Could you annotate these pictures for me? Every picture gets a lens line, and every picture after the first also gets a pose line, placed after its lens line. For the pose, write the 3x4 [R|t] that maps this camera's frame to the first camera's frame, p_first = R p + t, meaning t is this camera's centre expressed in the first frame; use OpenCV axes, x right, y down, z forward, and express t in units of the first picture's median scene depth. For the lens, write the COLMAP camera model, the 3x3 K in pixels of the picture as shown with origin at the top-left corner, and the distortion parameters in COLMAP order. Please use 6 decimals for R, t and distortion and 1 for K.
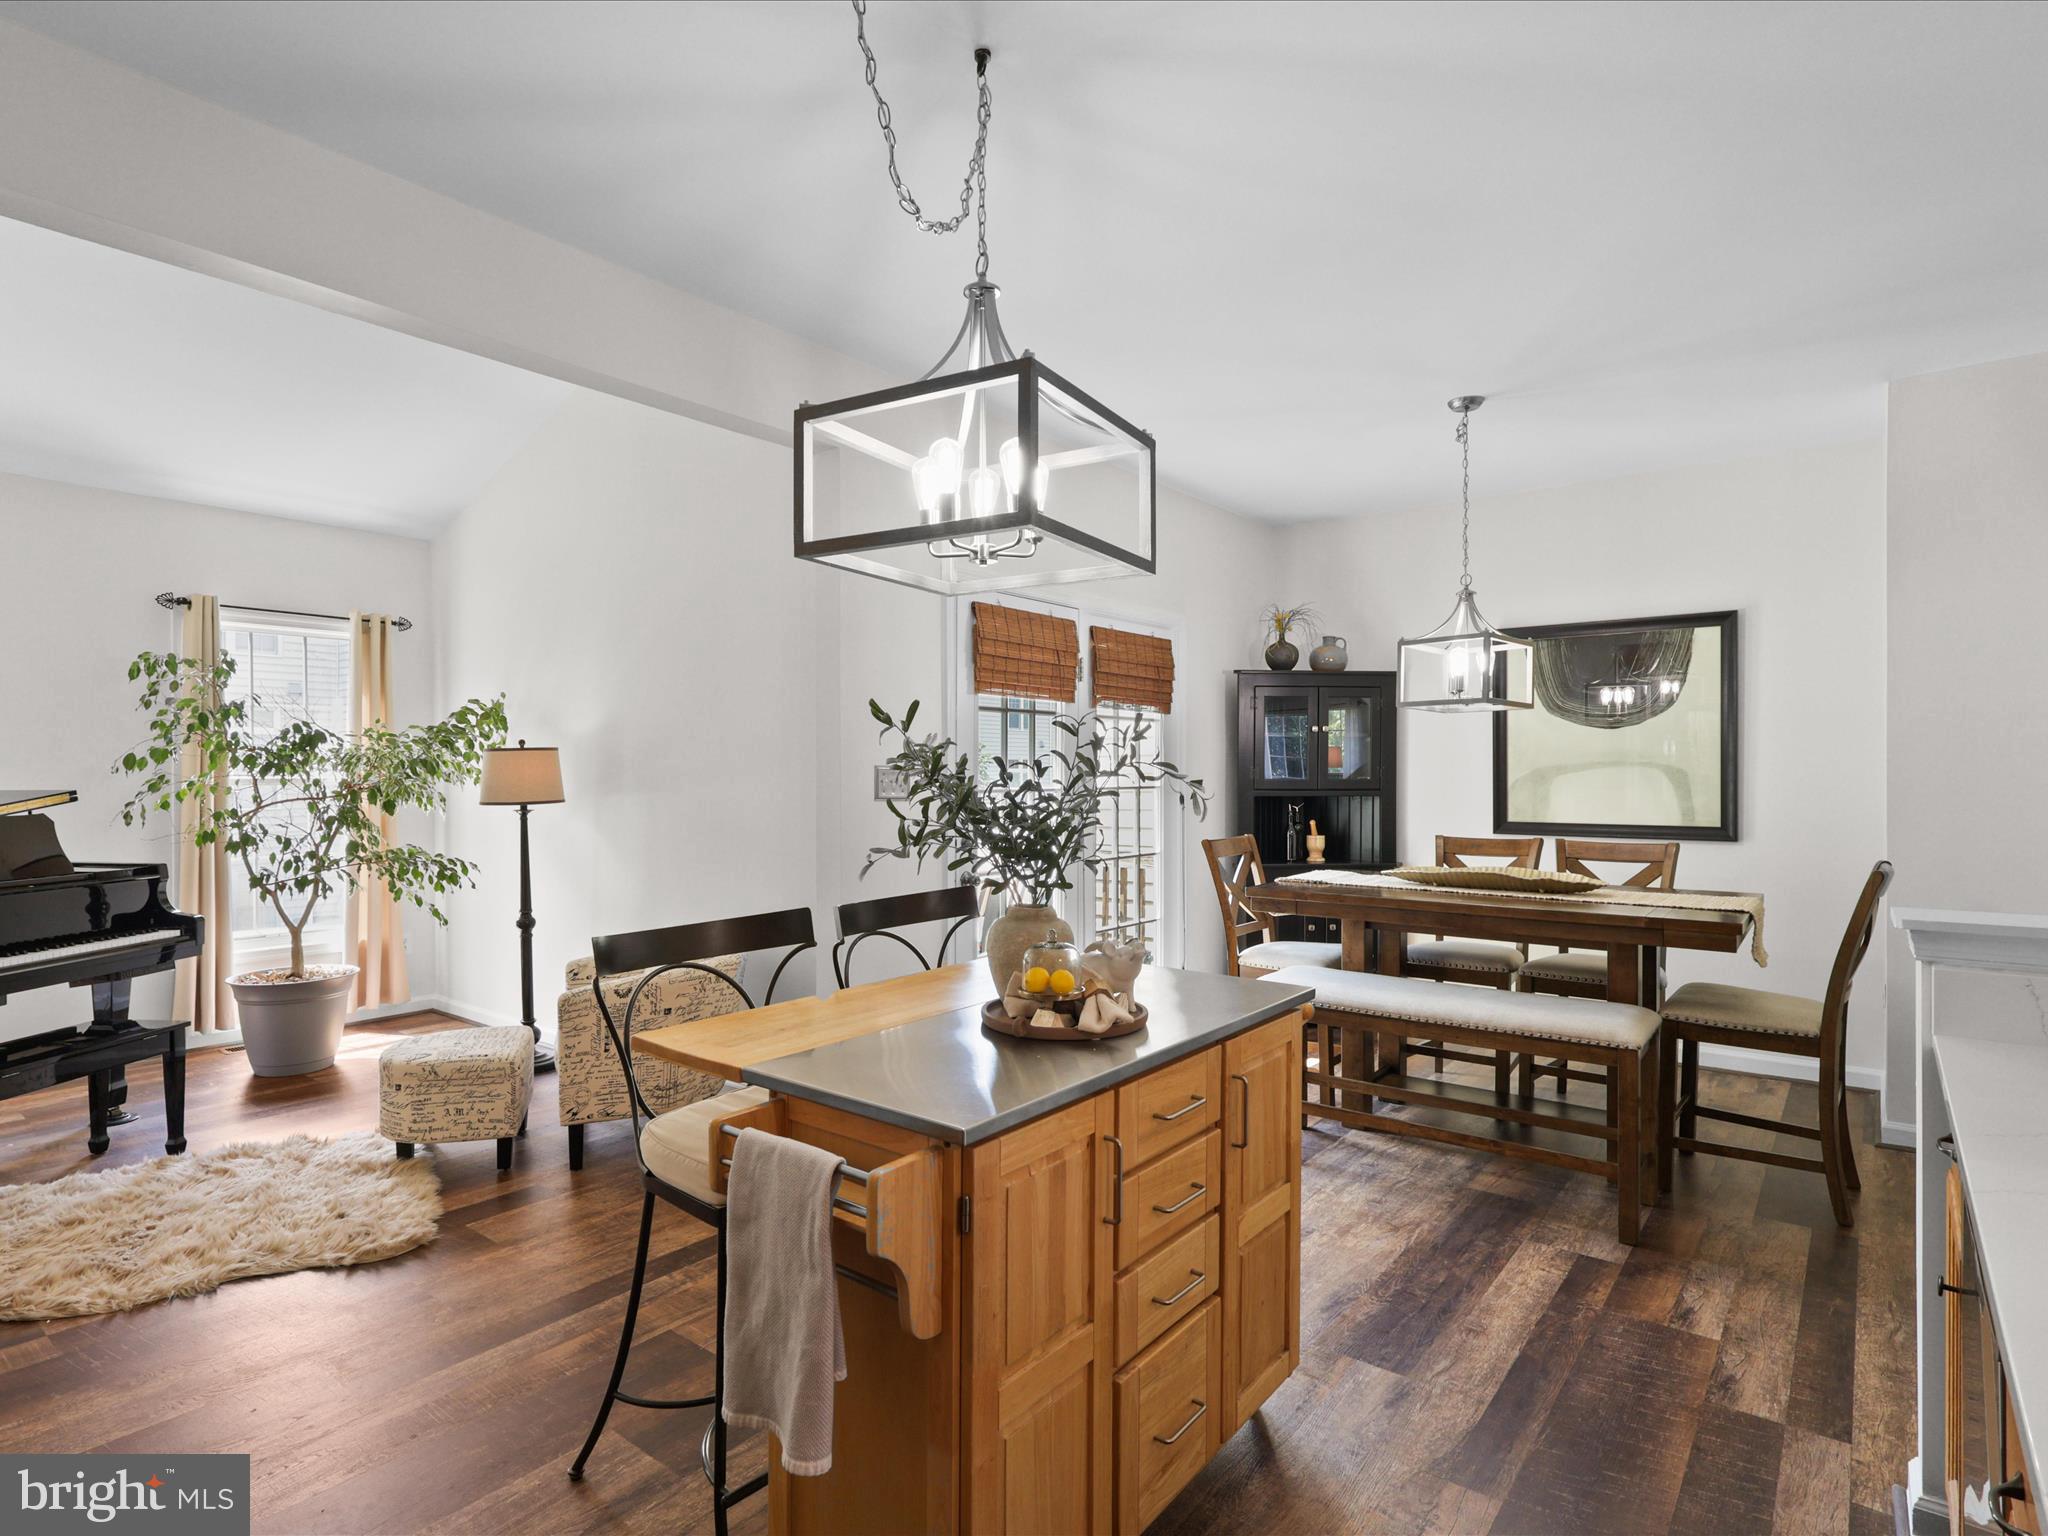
lens RADIAL K [[1071.0, 0, 1017.2], [0, 1071.0, 772.3], [0, 0, 1]] dist [-0.000496, 0.001766]
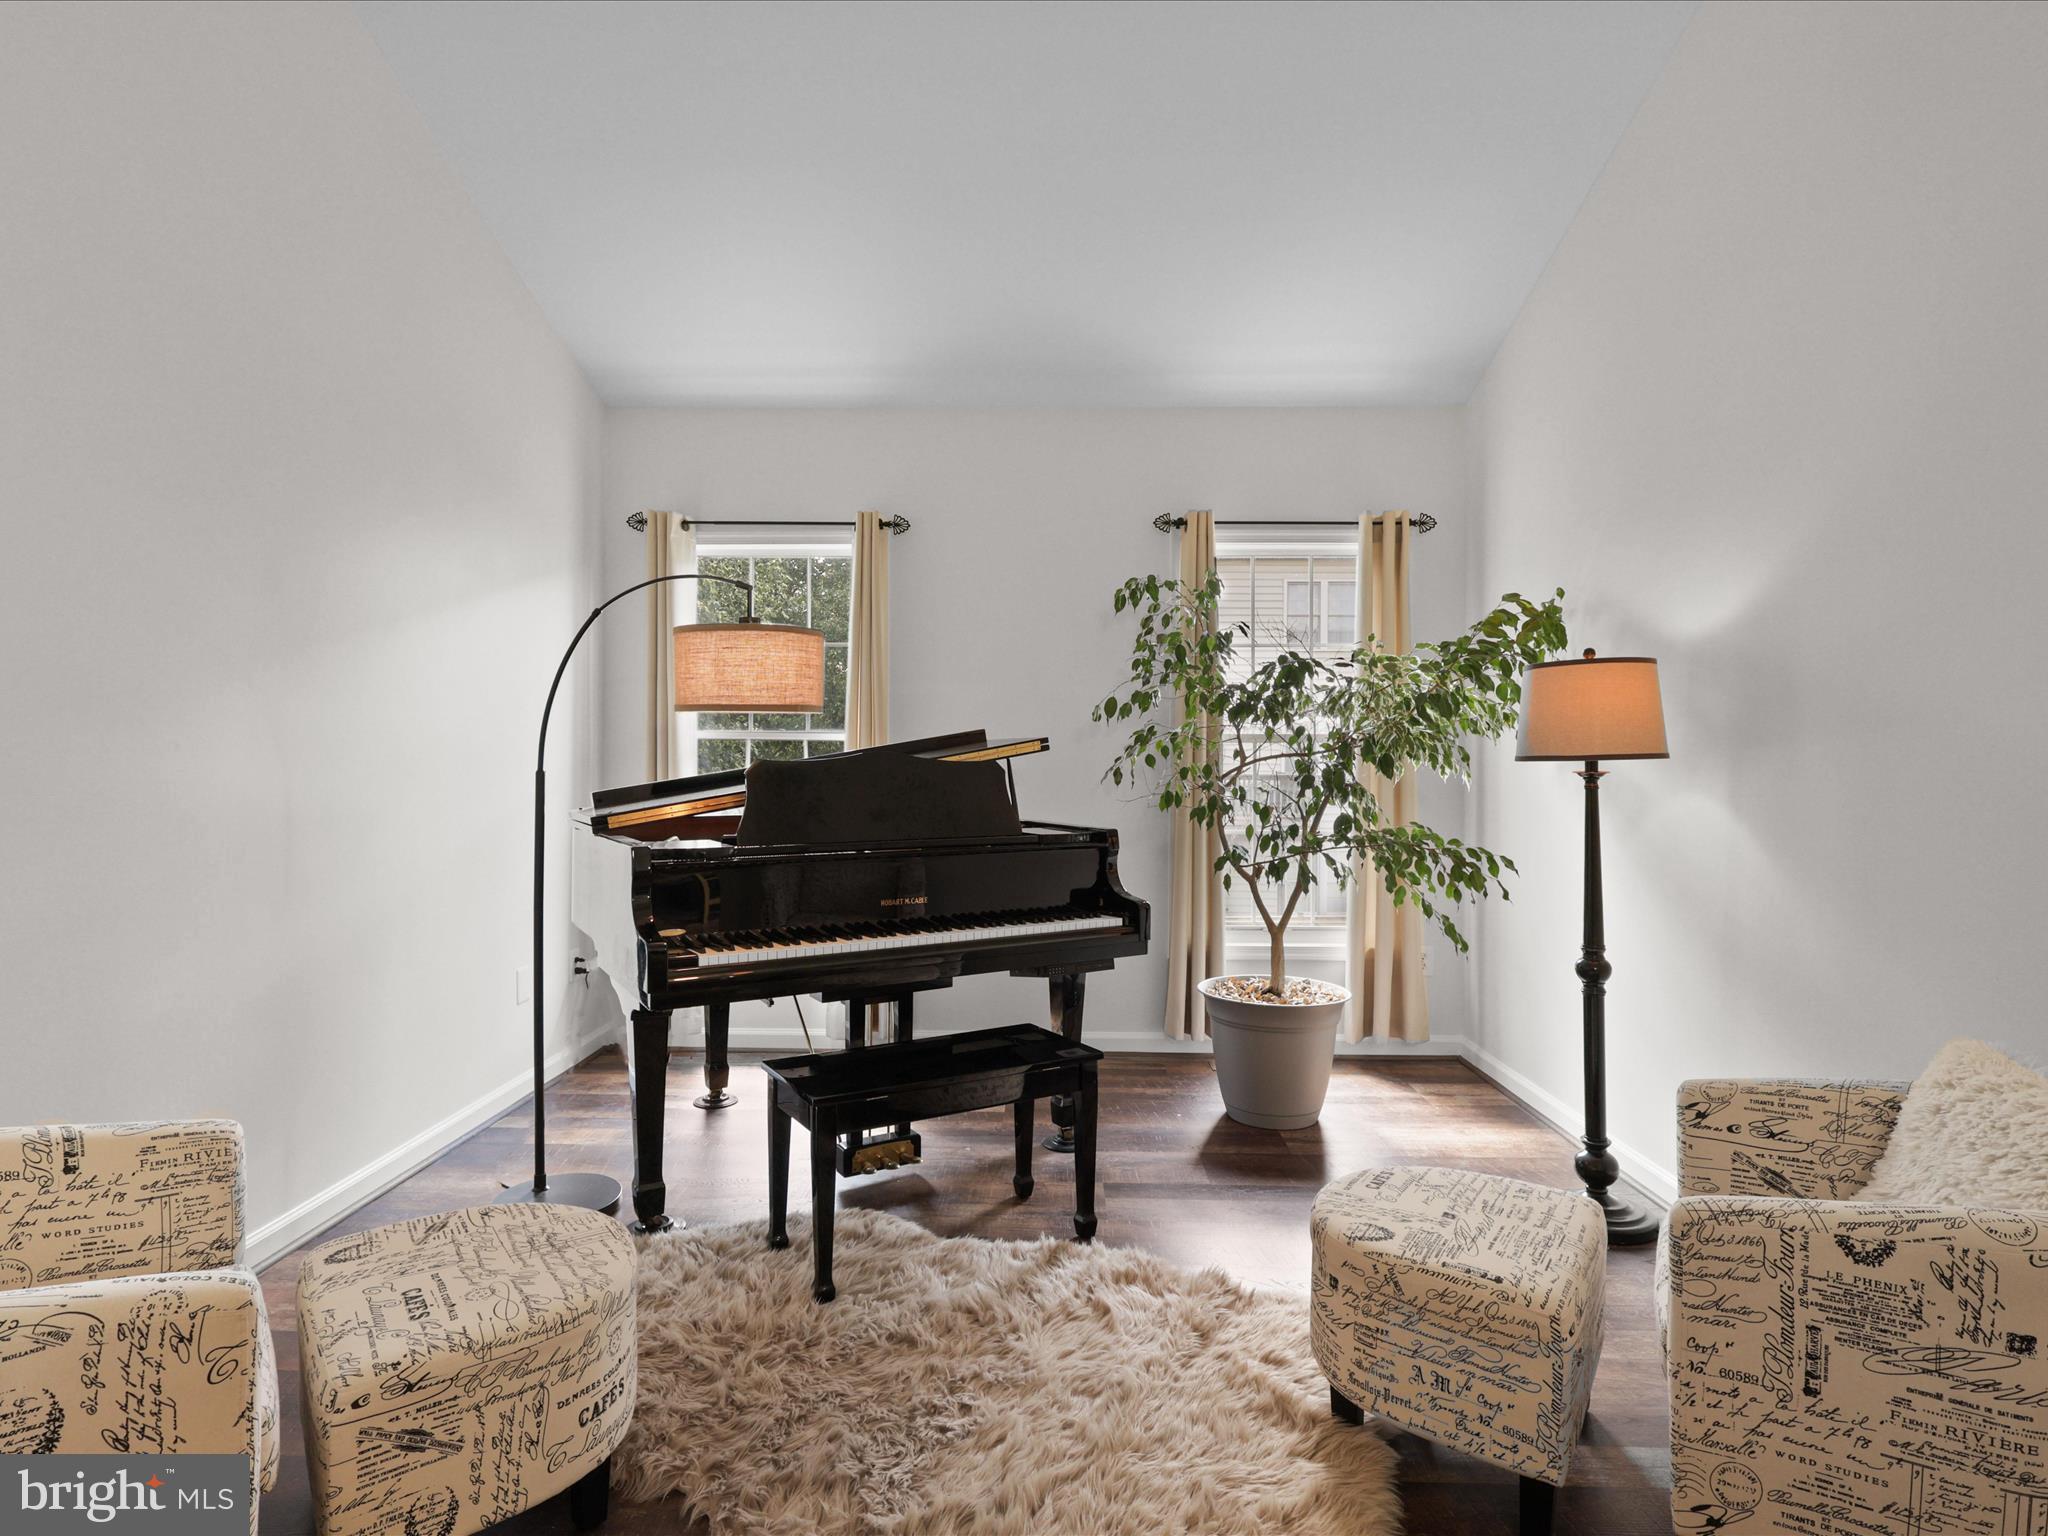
lens RADIAL K [[1071.0, 0, 1017.2], [0, 1071.0, 772.3], [0, 0, 1]] dist [-0.000496, 0.001766]
pose [[0.599071, 0.009417, -0.800641, -0.186915], [-0.003835, 0.999953, 0.008891, 0.031736], [0.800687, -0.002256, 0.599079, 0.412551]]
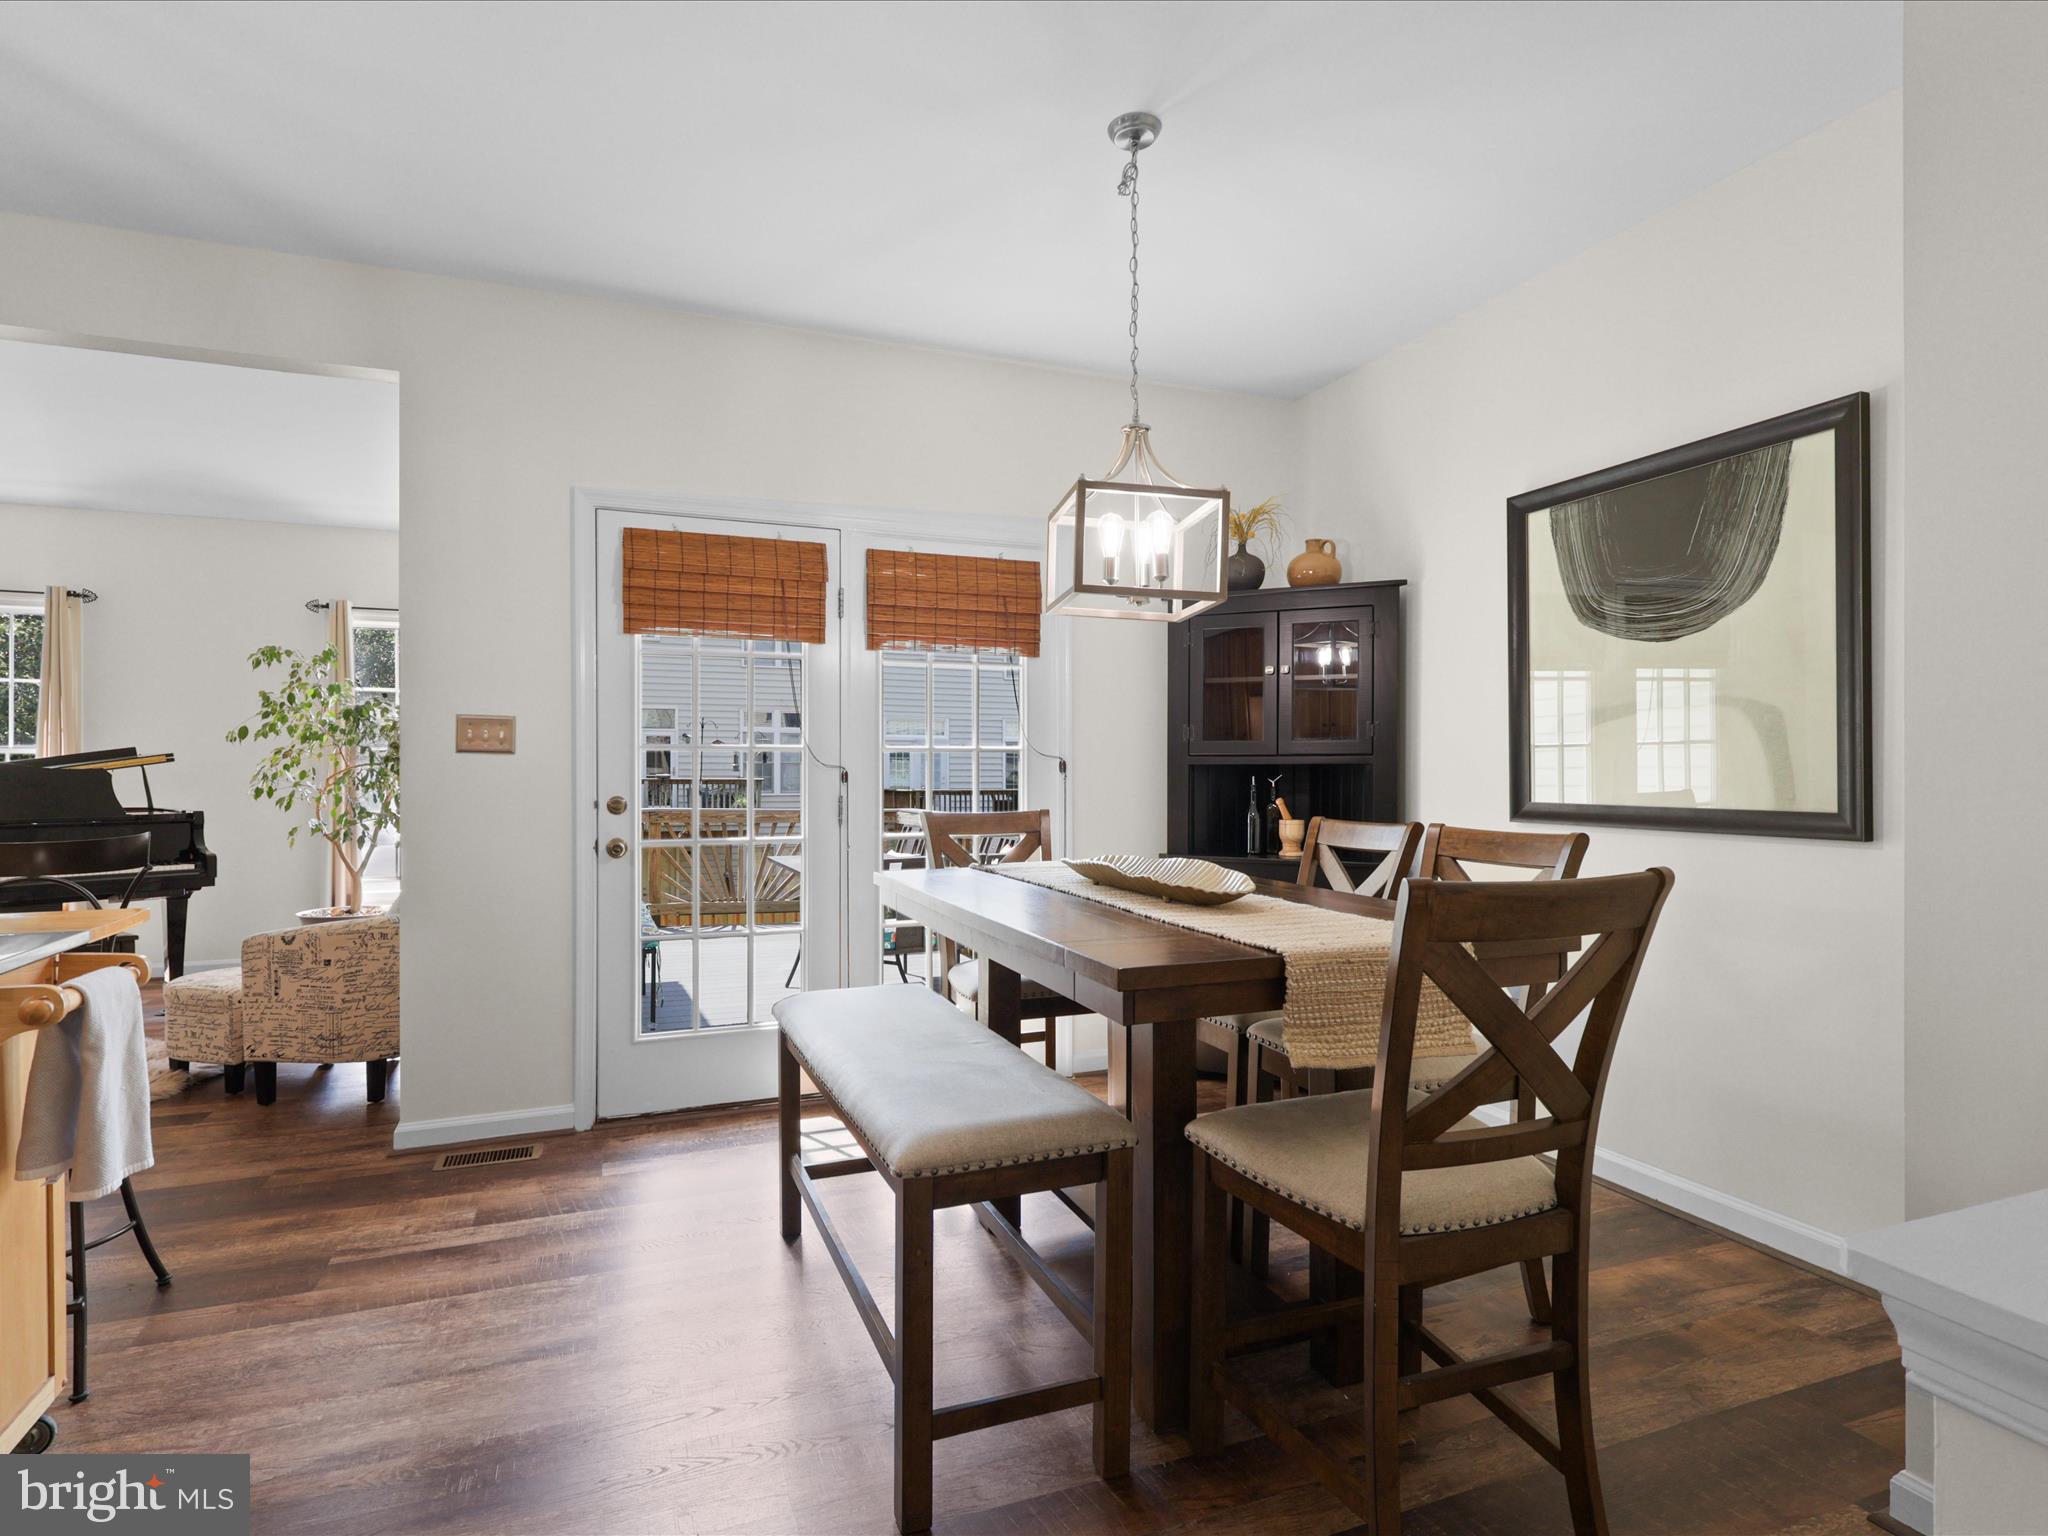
lens RADIAL K [[1071.0, 0, 1017.2], [0, 1071.0, 772.3], [0, 0, 1]] dist [-0.000496, 0.001766]
pose [[0.866001, 0.002978, -0.500034, 0.560476], [-0.001689, 0.999994, 0.003031, 0.029639], [0.500040, -0.001780, 0.866001, 0.339921]]
